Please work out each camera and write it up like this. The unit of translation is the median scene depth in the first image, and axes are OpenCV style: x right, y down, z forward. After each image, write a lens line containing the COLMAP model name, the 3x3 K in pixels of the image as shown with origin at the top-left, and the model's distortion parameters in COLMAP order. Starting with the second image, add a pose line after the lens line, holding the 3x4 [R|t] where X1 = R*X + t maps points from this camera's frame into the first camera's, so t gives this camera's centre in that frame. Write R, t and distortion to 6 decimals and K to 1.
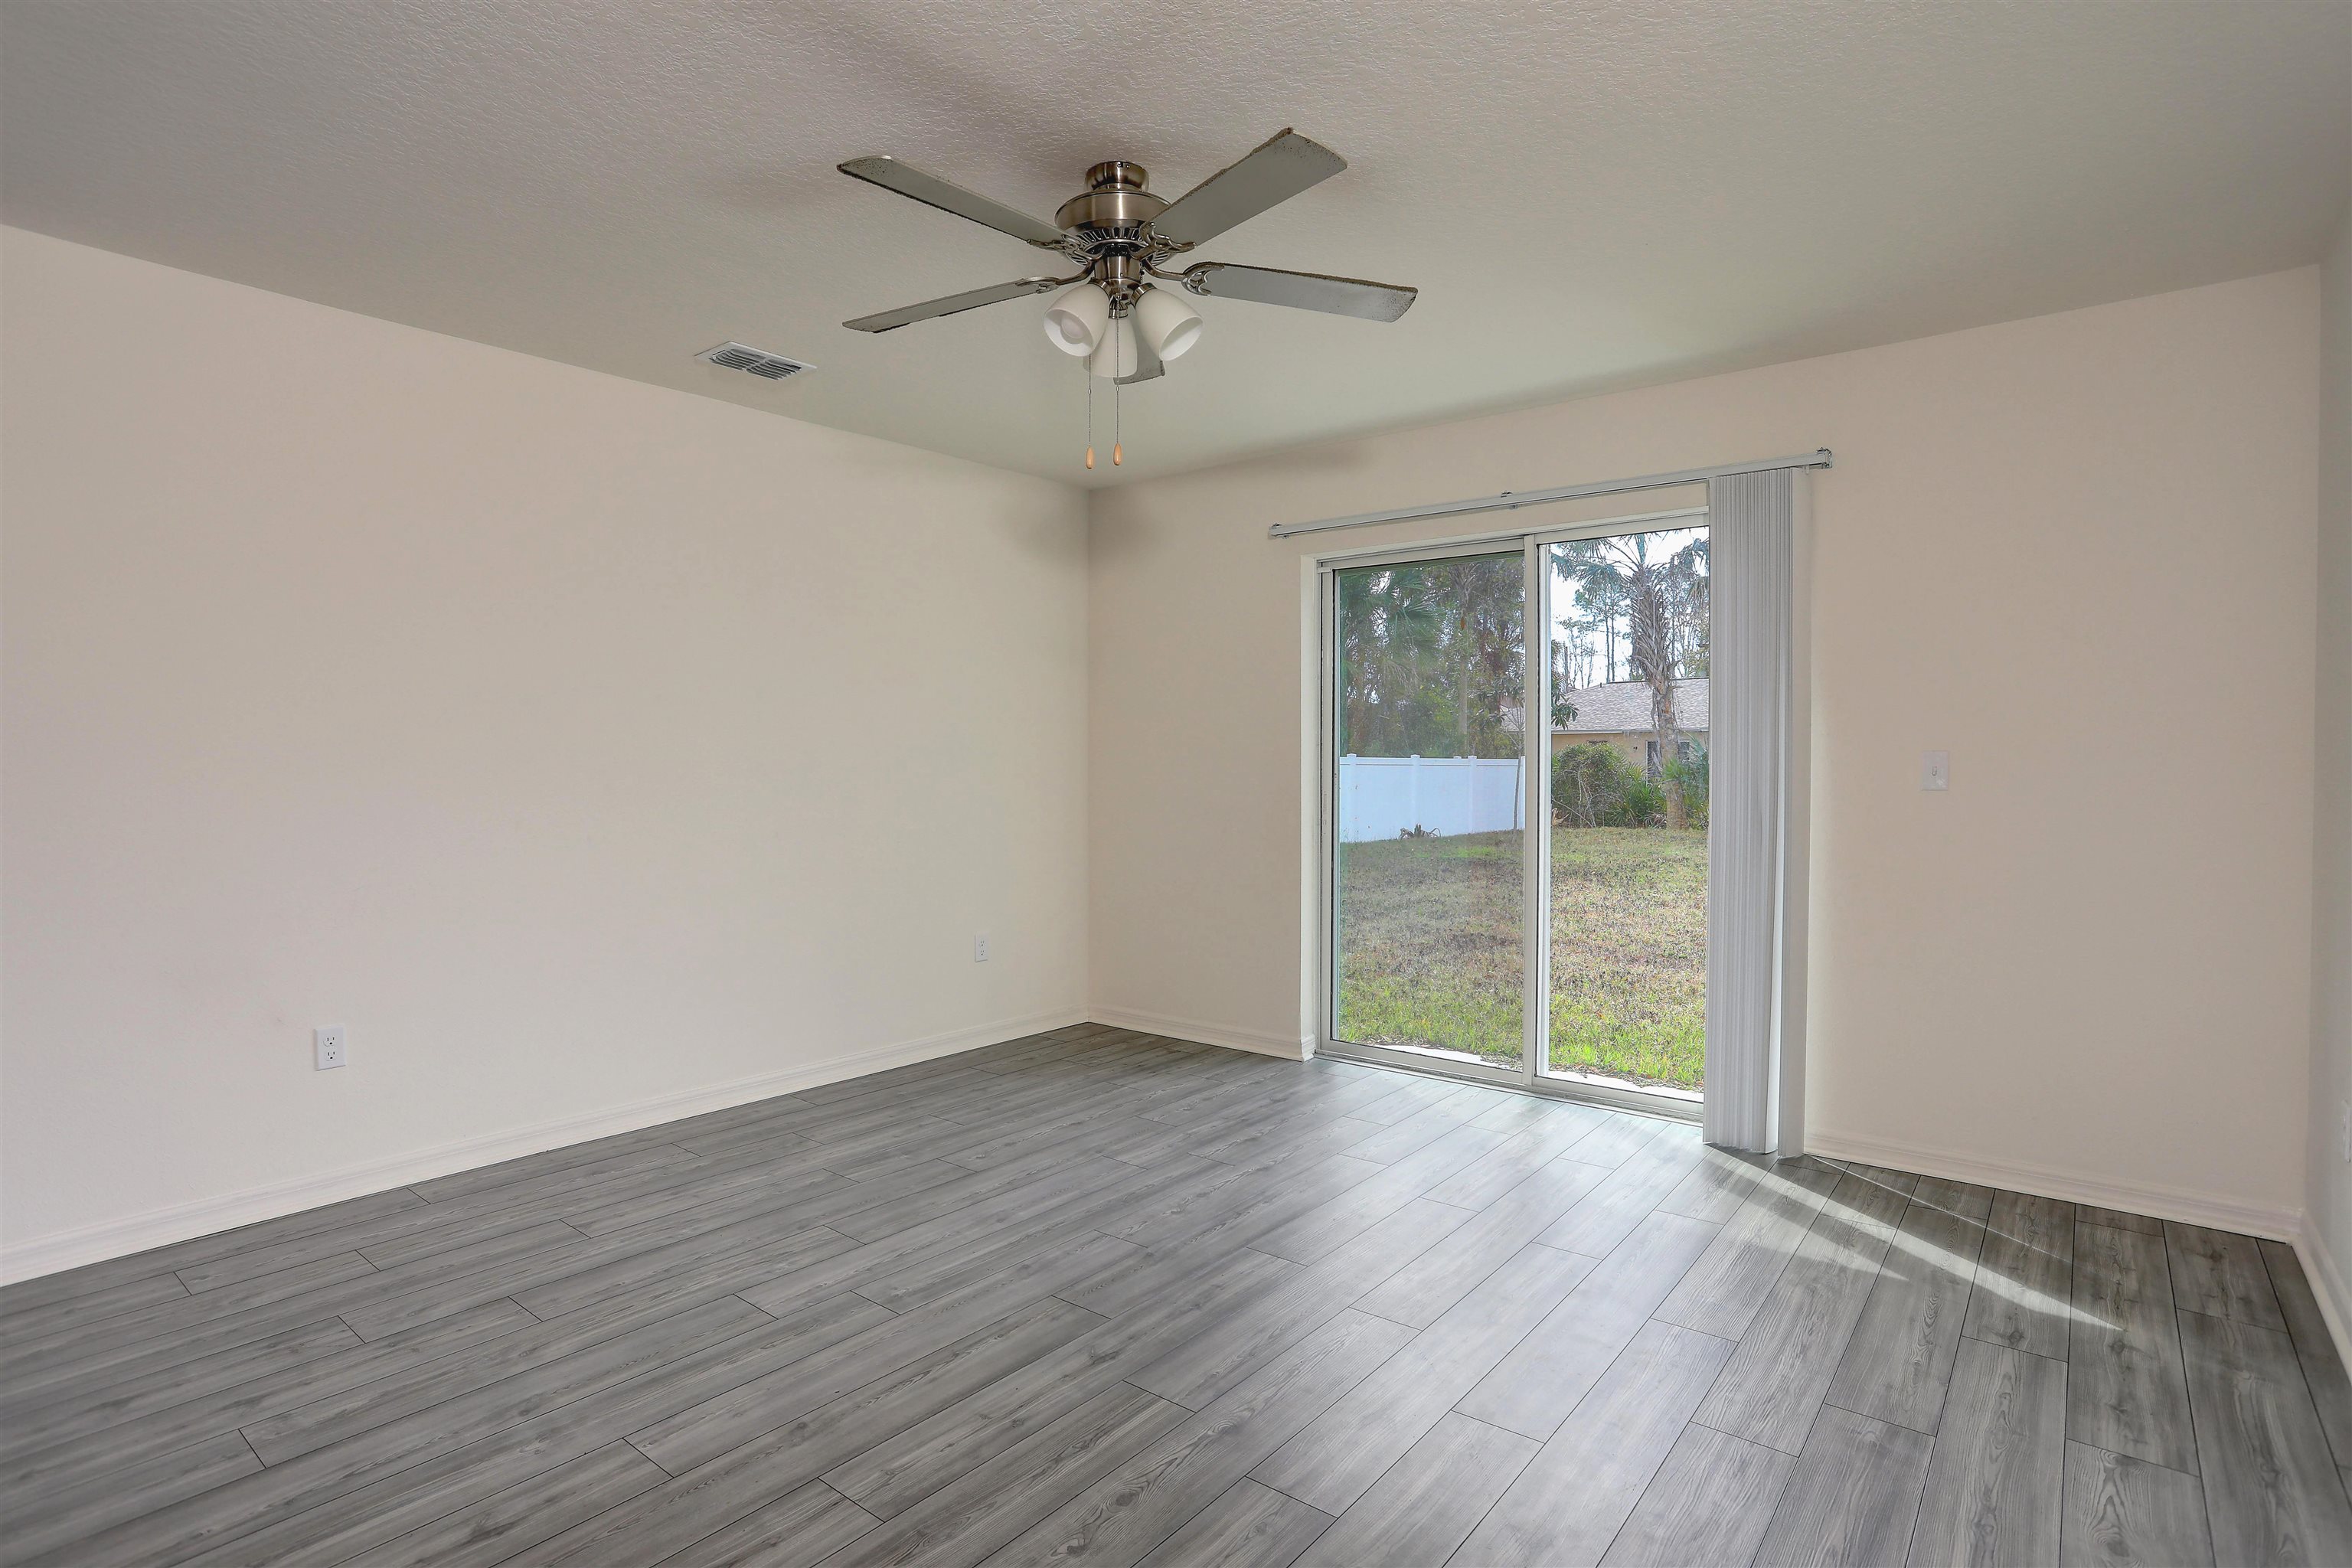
lens RADIAL K [[1176.7, 0, 1171.9], [0, 1176.7, 781.3], [0, 0, 1]] dist [-0.073987, 0.035634]
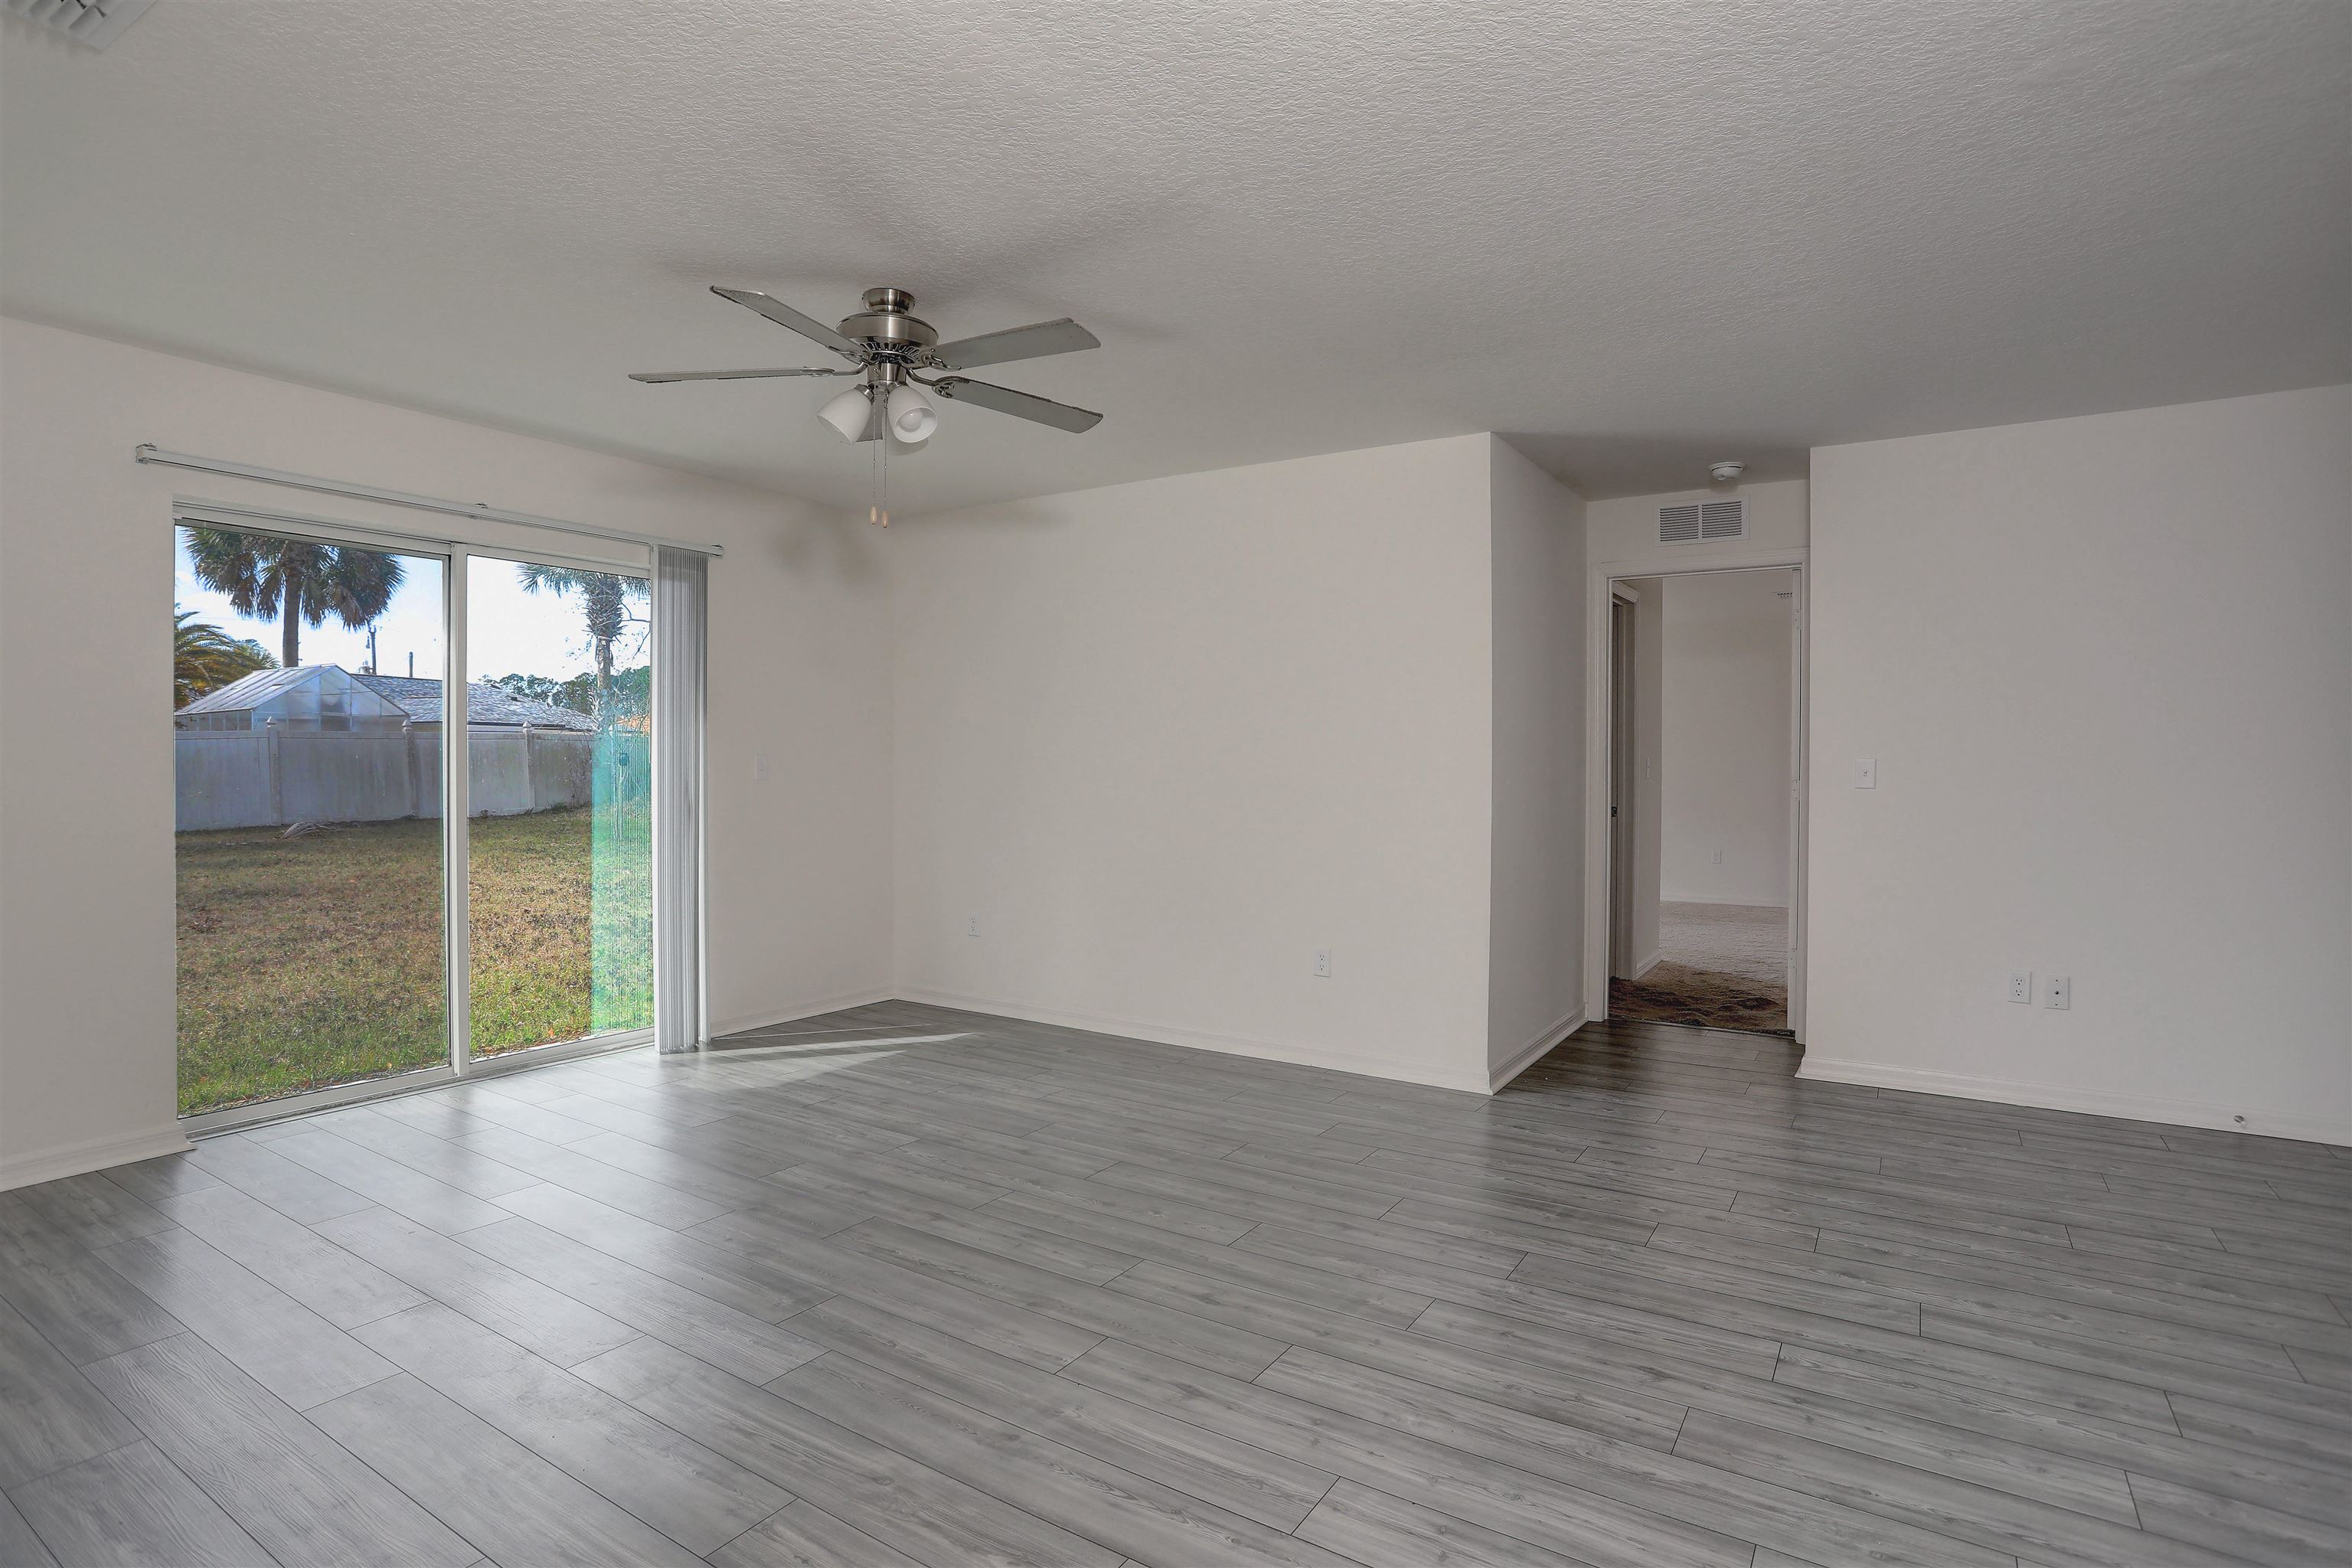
lens RADIAL K [[1181.0, 0, 1164.5], [0, 1181.0, 778.8], [0, 0, 1]] dist [-0.067342, 0.026255]
pose [[-0.096246, -0.014080, 0.995258, -0.945769], [0.014845, 0.999768, 0.015579, -0.010168], [-0.995247, 0.016274, -0.096015, 0.584765]]
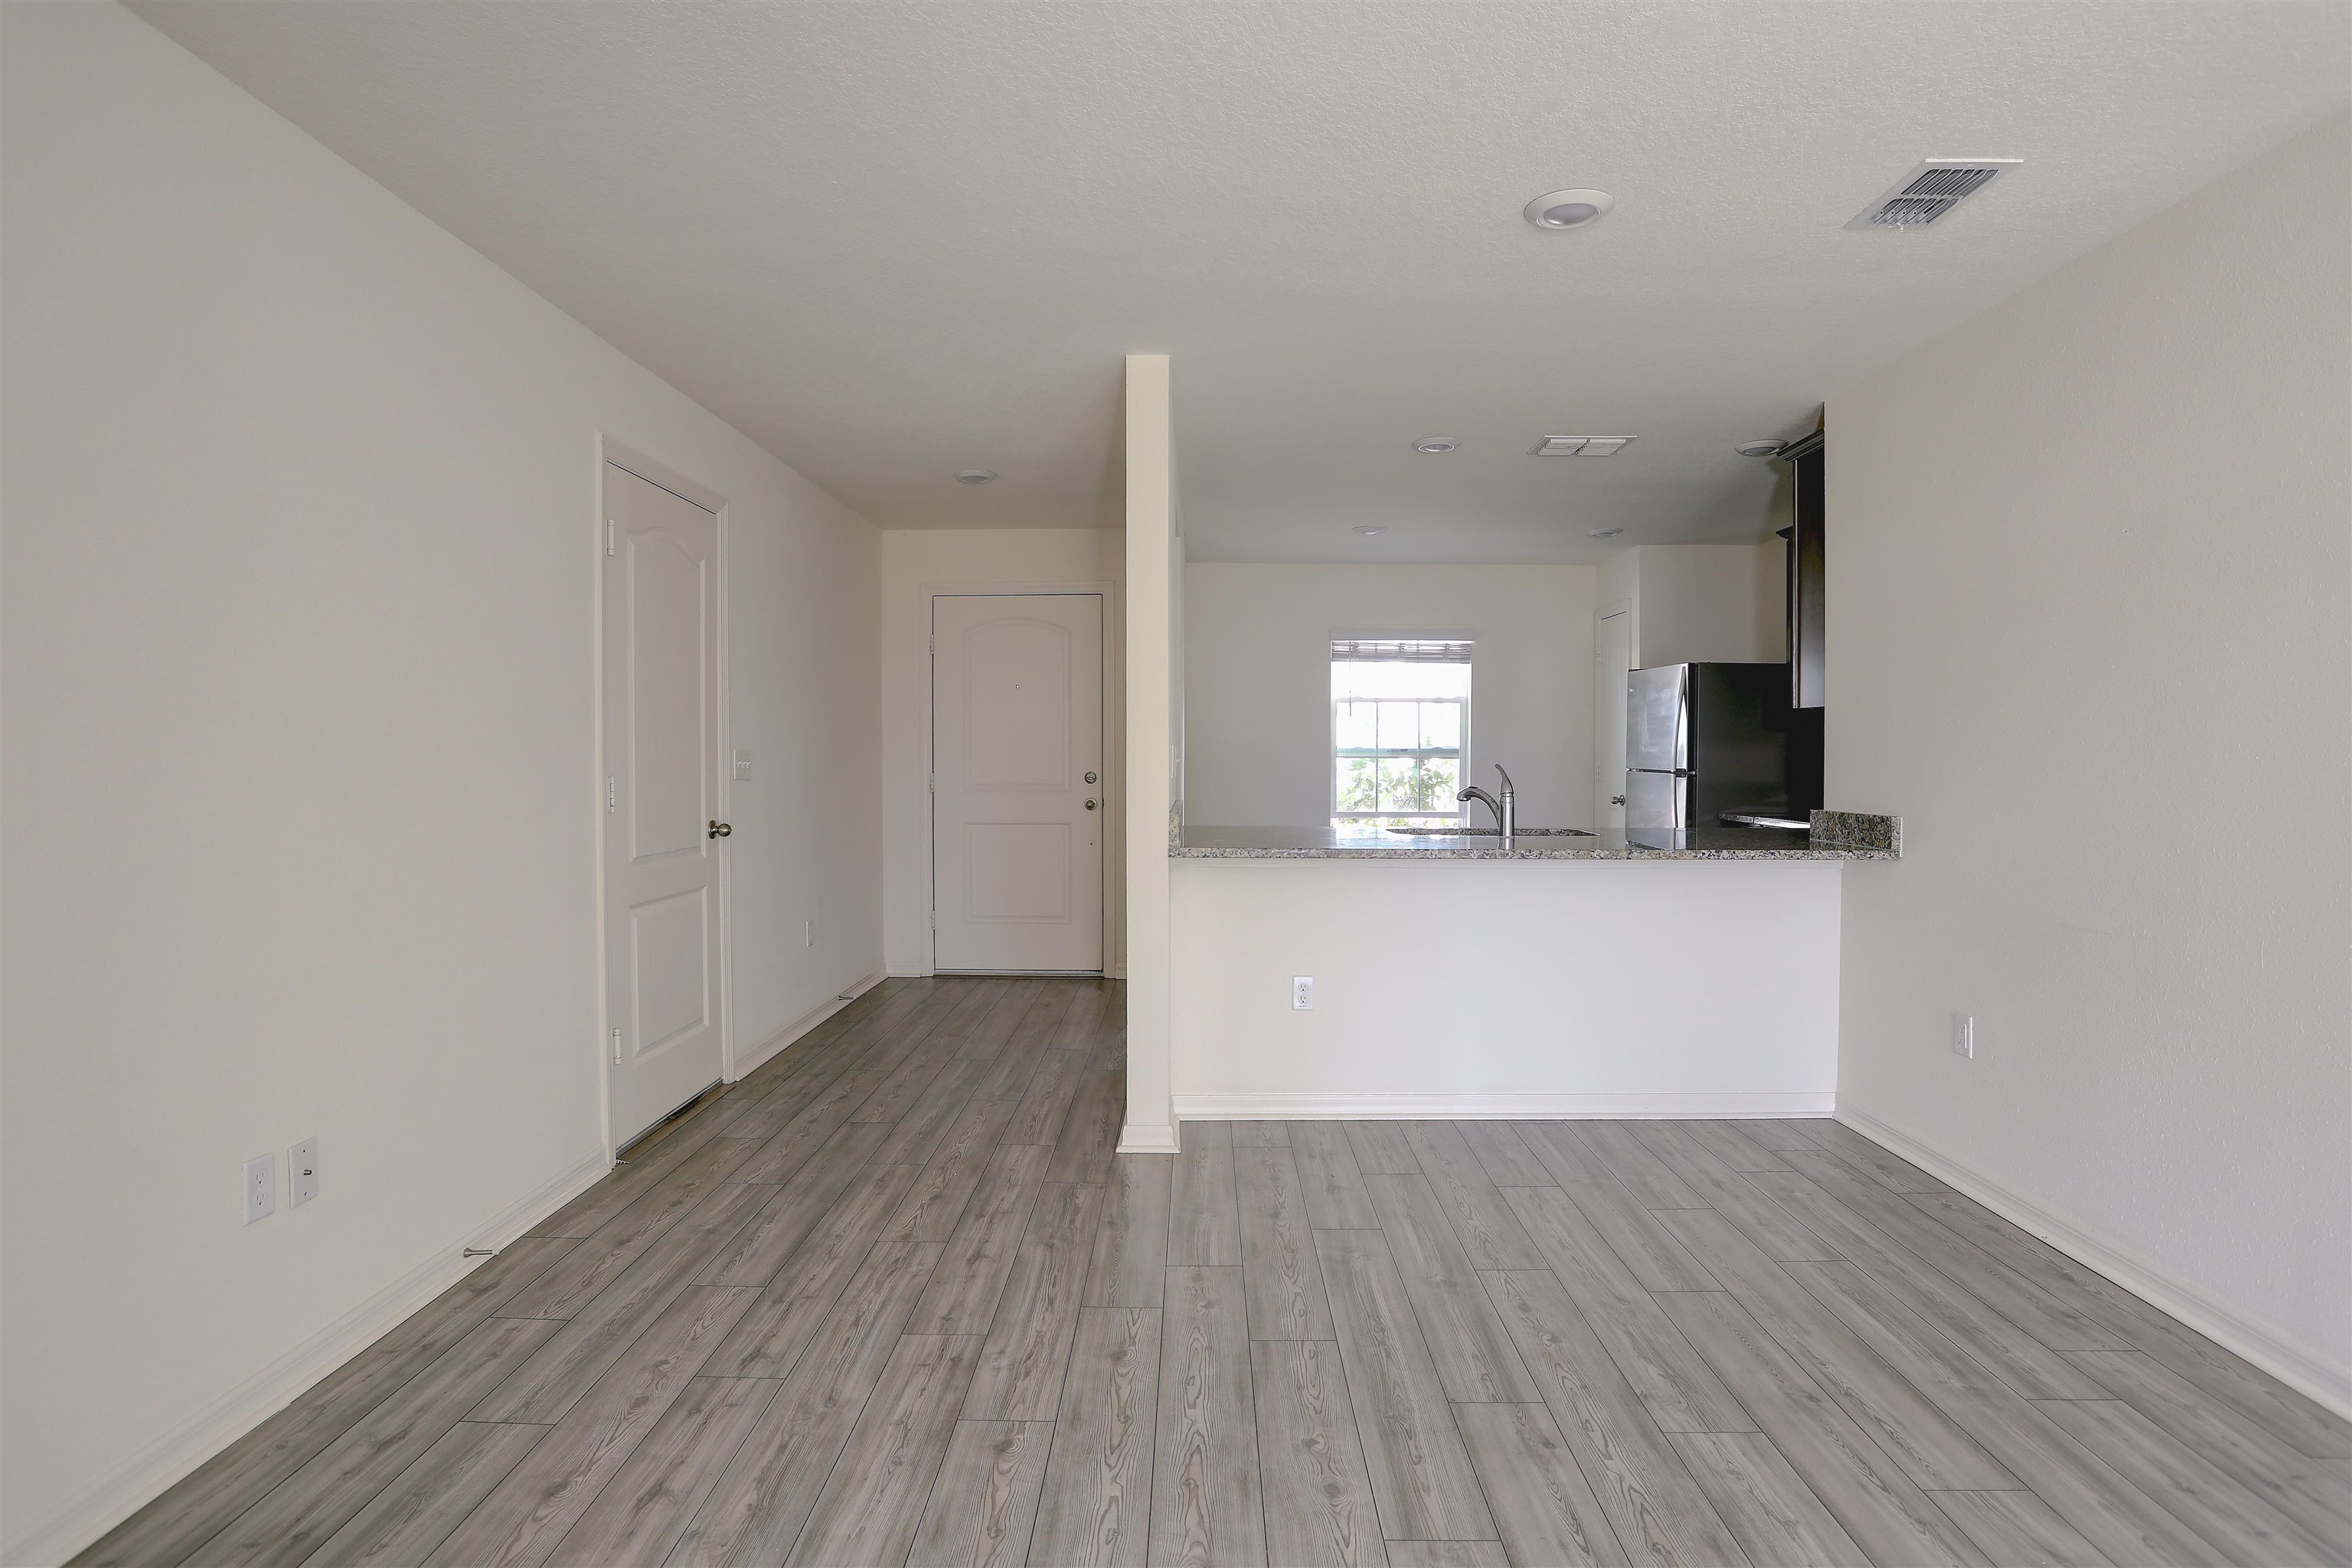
lens RADIAL K [[1205.6, 0, 1175.5], [0, 1205.6, 777.7], [0, 0, 1]] dist [-0.071312, 0.034557]
pose [[-0.788568, 0.010024, -0.614866, 0.135016], [-0.014043, 0.999313, 0.034302, -0.011046], [0.614787, 0.035684, -0.787885, 0.378850]]
